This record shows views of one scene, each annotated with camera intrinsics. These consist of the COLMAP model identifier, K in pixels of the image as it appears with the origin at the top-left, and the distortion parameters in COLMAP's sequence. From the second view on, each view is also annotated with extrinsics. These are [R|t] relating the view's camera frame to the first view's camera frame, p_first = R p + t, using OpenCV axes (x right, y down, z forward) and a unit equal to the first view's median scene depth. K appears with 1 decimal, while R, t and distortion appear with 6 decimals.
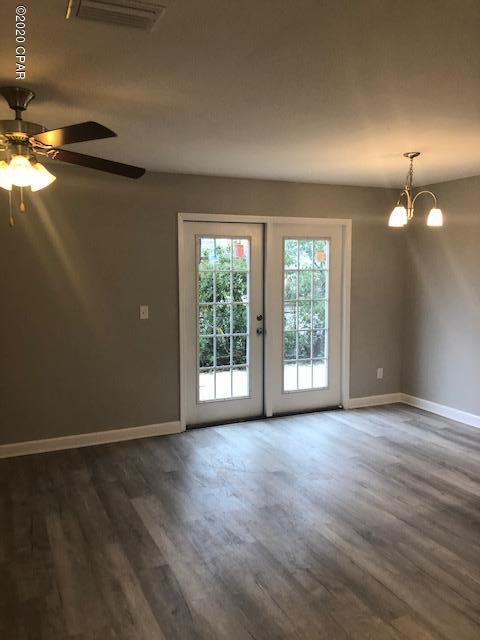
lens RADIAL K [[516.8, 0, 237.9], [0, 516.8, 322.8], [0, 0, 1]] dist [-0.003080, -0.009825]
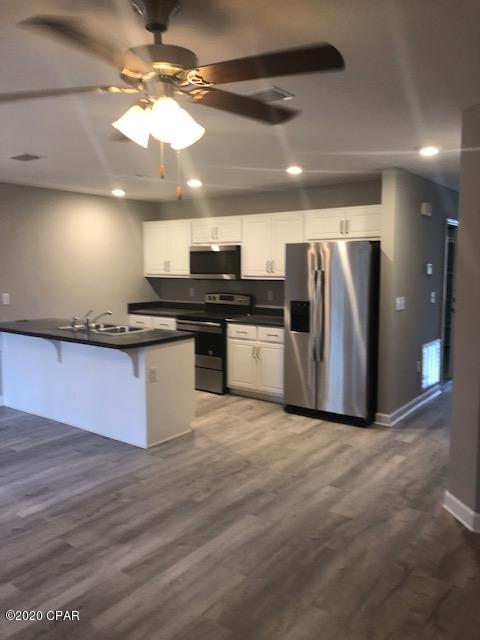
lens RADIAL K [[516.8, 0, 240.0], [0, 516.8, 320.1], [0, 0, 1]] dist [-0.003080, -0.009825]
pose [[-0.480781, -0.084636, 0.872746, -0.728788], [0.091743, 0.985012, 0.146063, -0.074736], [-0.872028, 0.150293, -0.465811, 0.831366]]
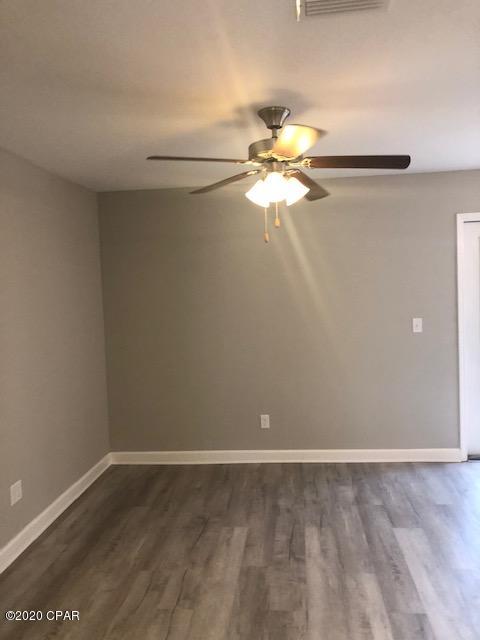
lens RADIAL K [[516.8, 0, 236.0], [0, 516.8, 321.3], [0, 0, 1]] dist [-0.003080, -0.009825]
pose [[0.849373, -0.001159, -0.527792, 0.035412], [-0.014369, 0.999576, -0.025318, 0.001058], [0.527597, 0.029088, 0.848996, 0.055146]]
